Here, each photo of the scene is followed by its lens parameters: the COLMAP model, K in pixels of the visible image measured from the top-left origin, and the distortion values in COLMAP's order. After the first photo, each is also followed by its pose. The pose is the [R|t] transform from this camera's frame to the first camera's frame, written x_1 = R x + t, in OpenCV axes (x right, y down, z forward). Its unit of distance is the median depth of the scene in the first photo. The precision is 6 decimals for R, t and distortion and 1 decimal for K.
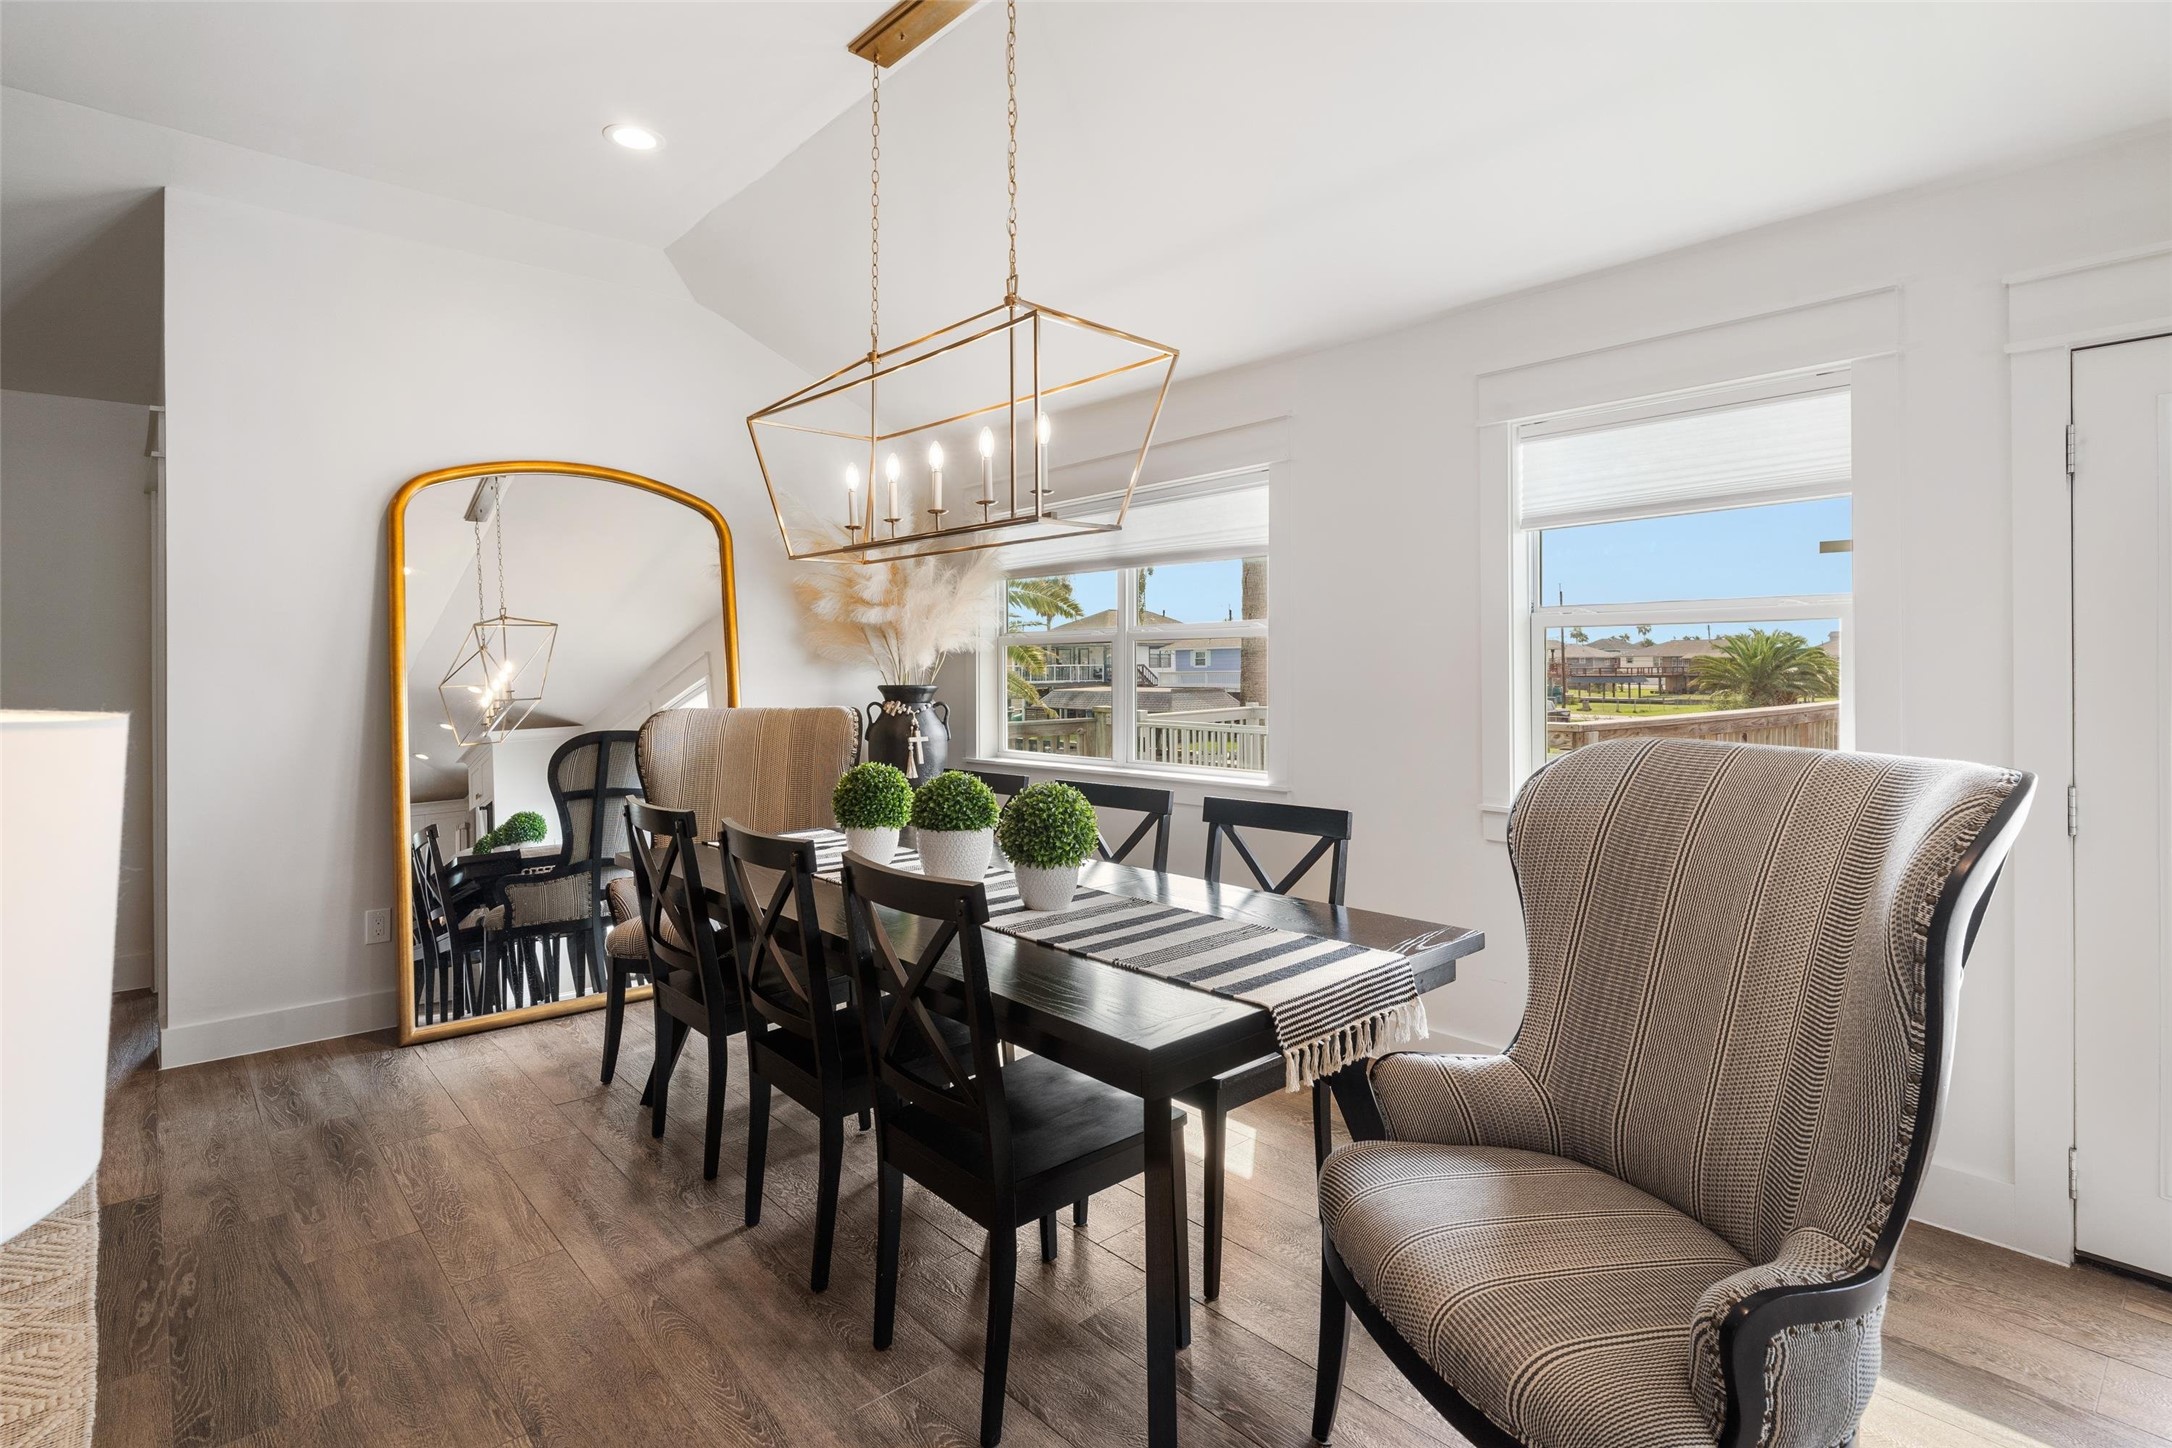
lens RADIAL K [[1054.3, 0, 1093.0], [0, 1054.3, 684.8], [0, 0, 1]] dist [-0.009607, 0.007829]
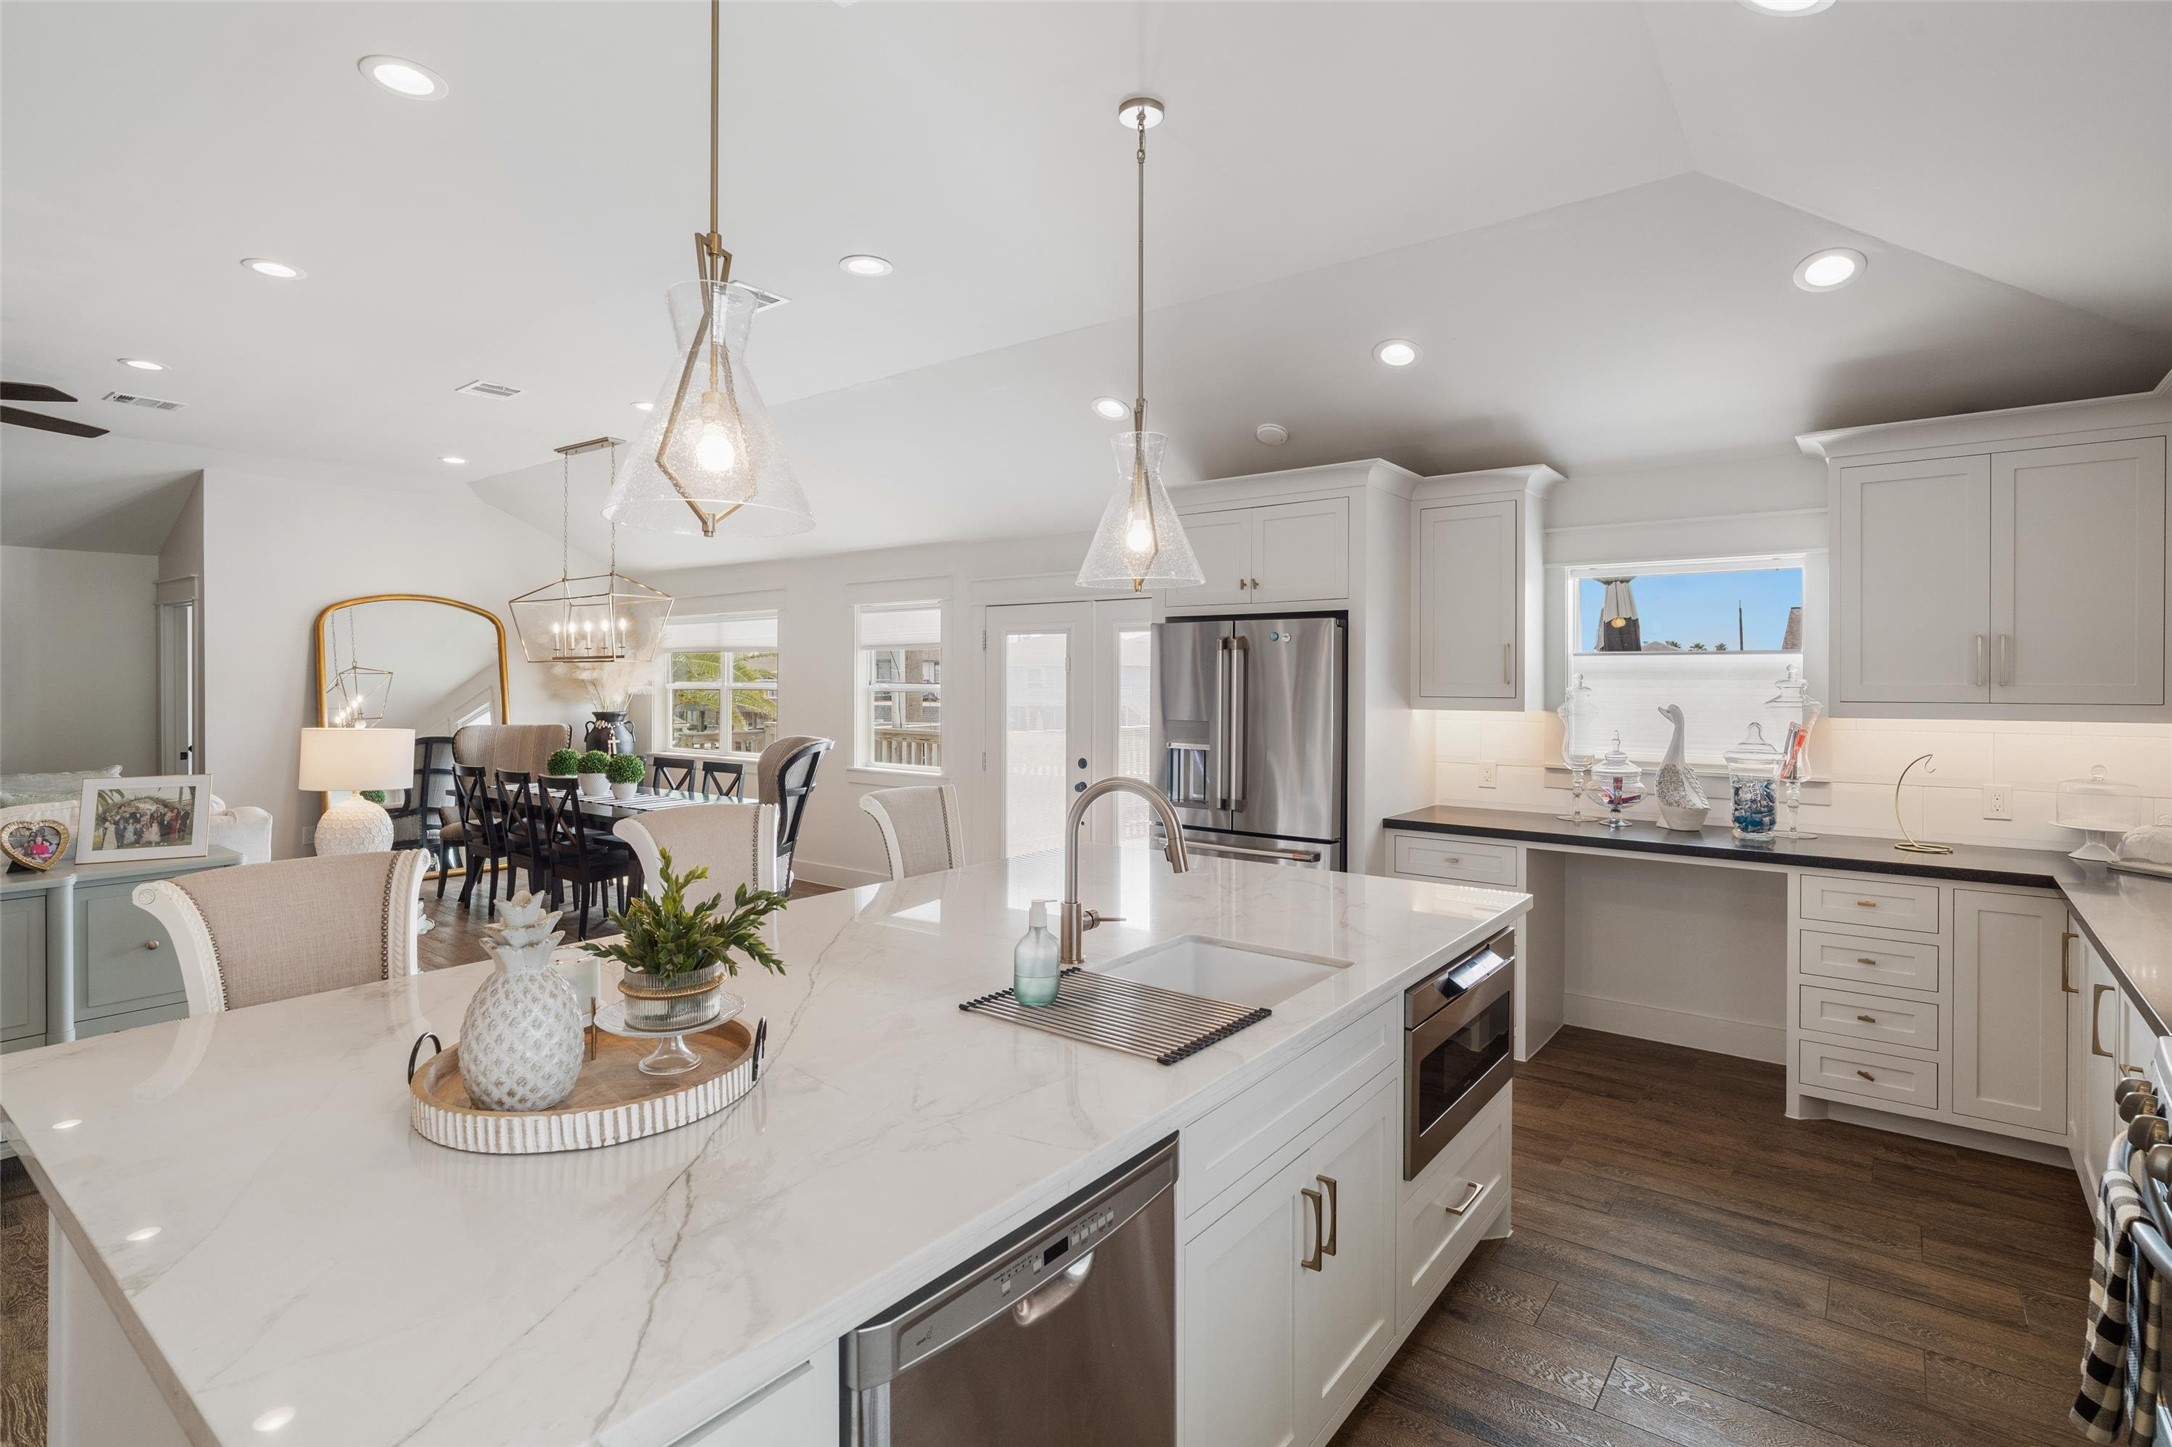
lens RADIAL K [[1054.3, 0, 1090.2], [0, 1054.3, 708.4], [0, 0, 1]] dist [-0.009607, 0.007829]
pose [[0.986465, 0.005182, 0.163891, 0.608471], [-0.006659, 0.999942, 0.008463, -0.046826], [-0.163838, -0.009439, 0.986442, -1.640994]]
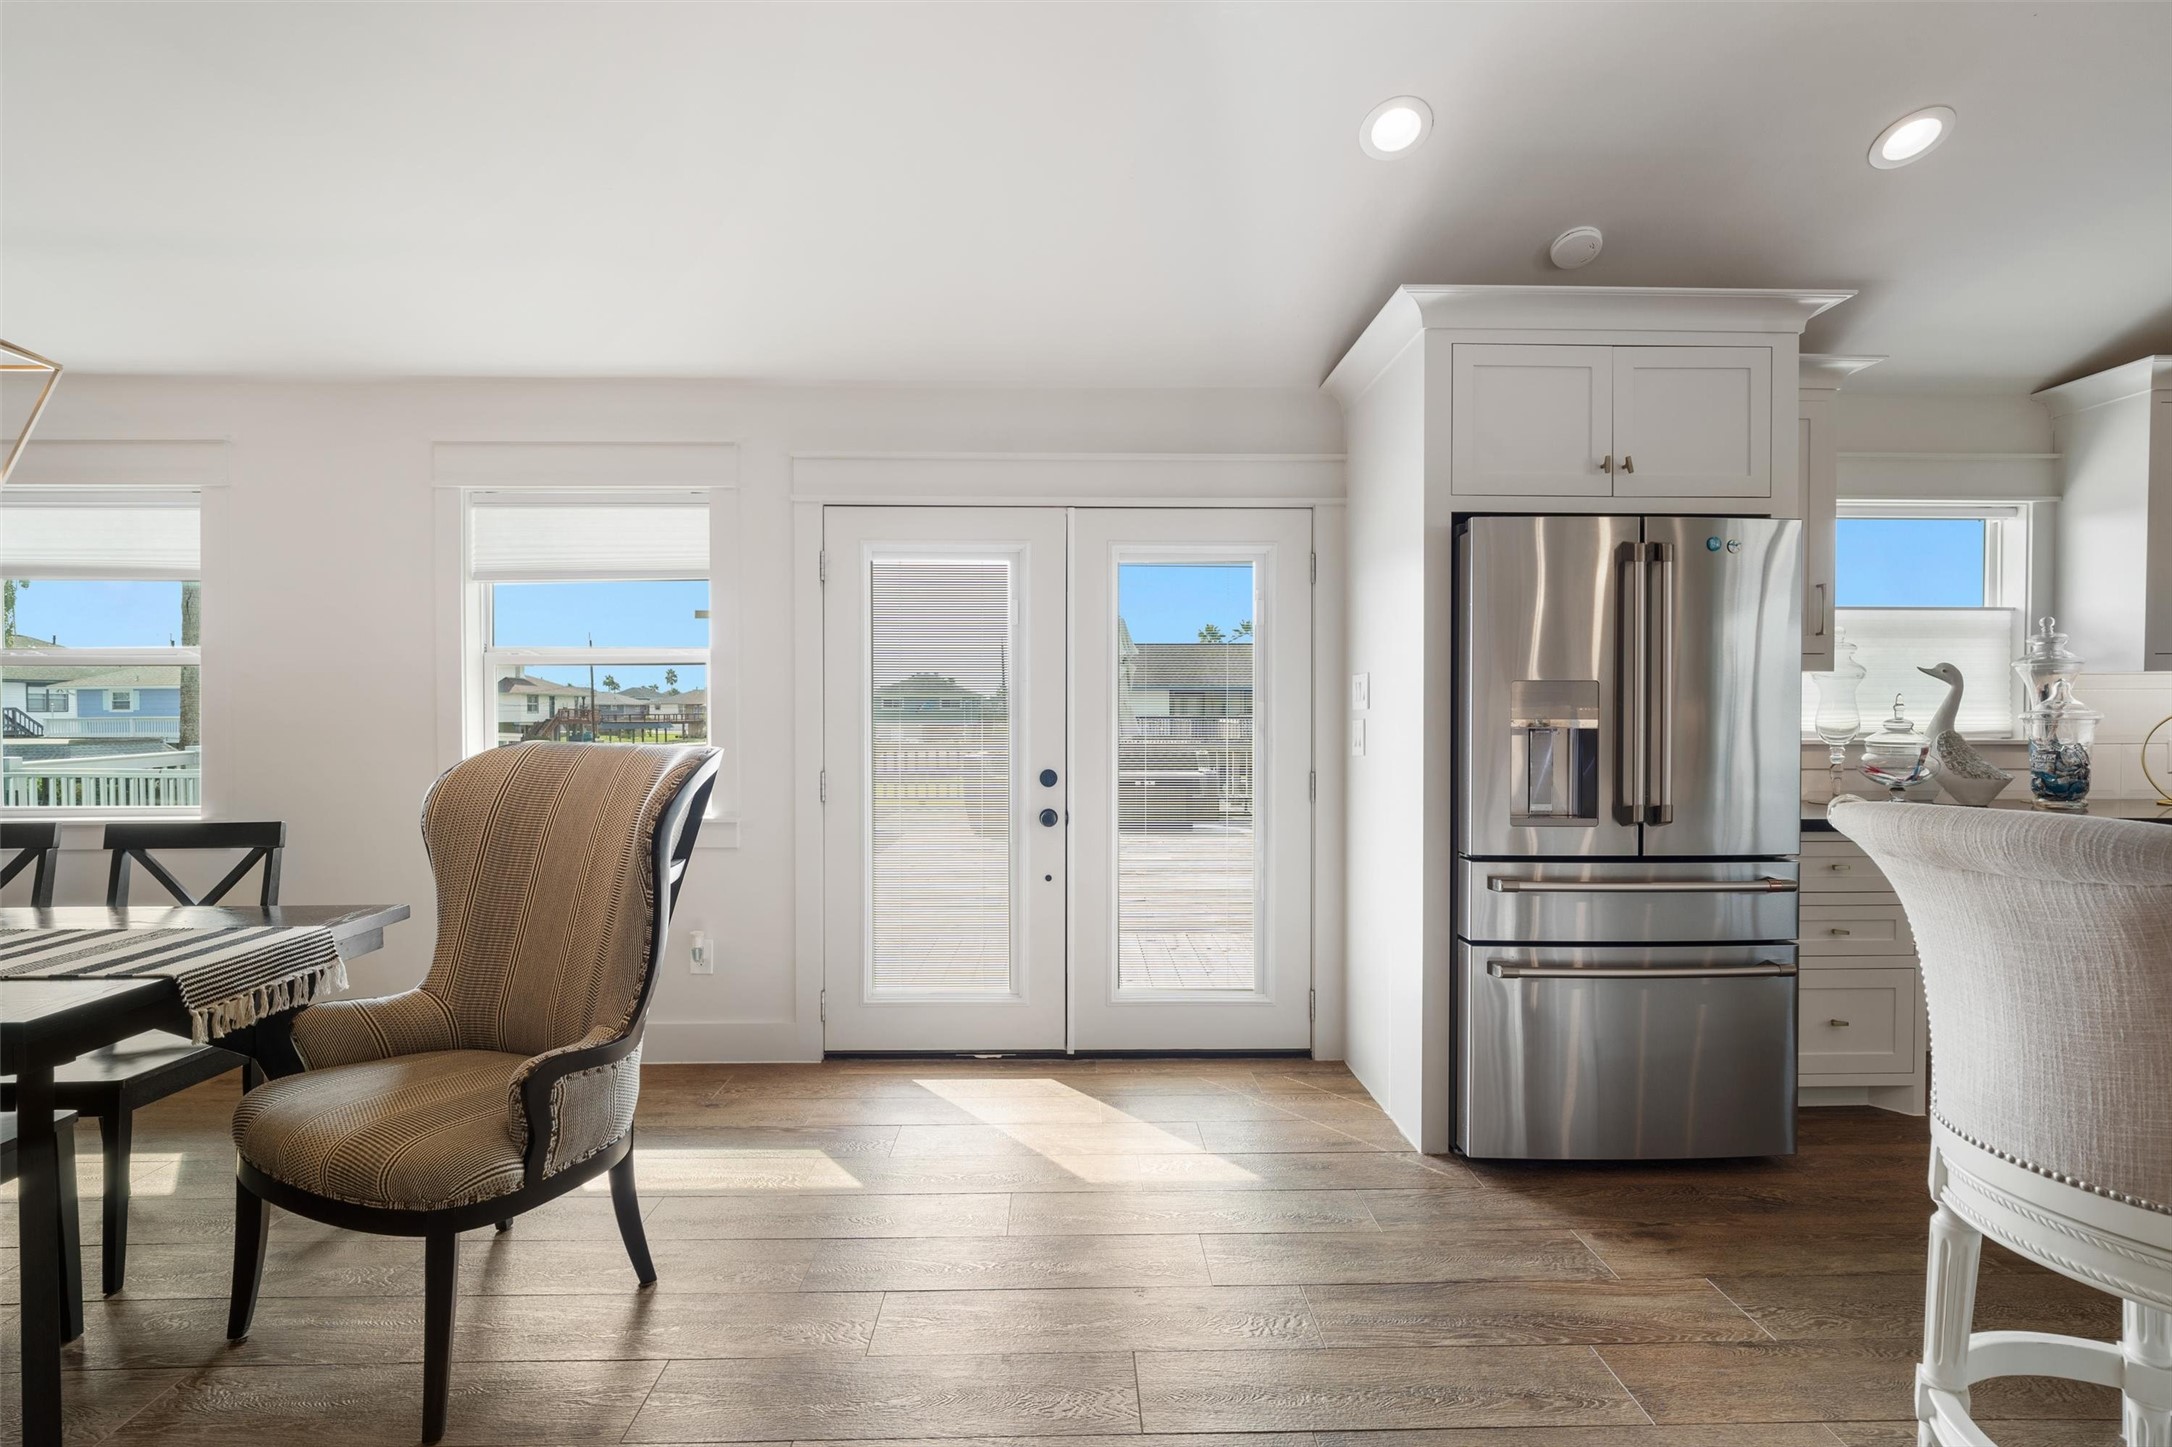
lens RADIAL K [[1054.3, 0, 1093.4], [0, 1054.3, 731.1], [0, 0, 1]] dist [-0.009607, 0.007829]
pose [[0.663826, -0.007488, 0.747849, -0.014708], [0.010563, 0.999944, 0.000636, 0.029835], [-0.747812, 0.007477, 0.663868, -0.331743]]
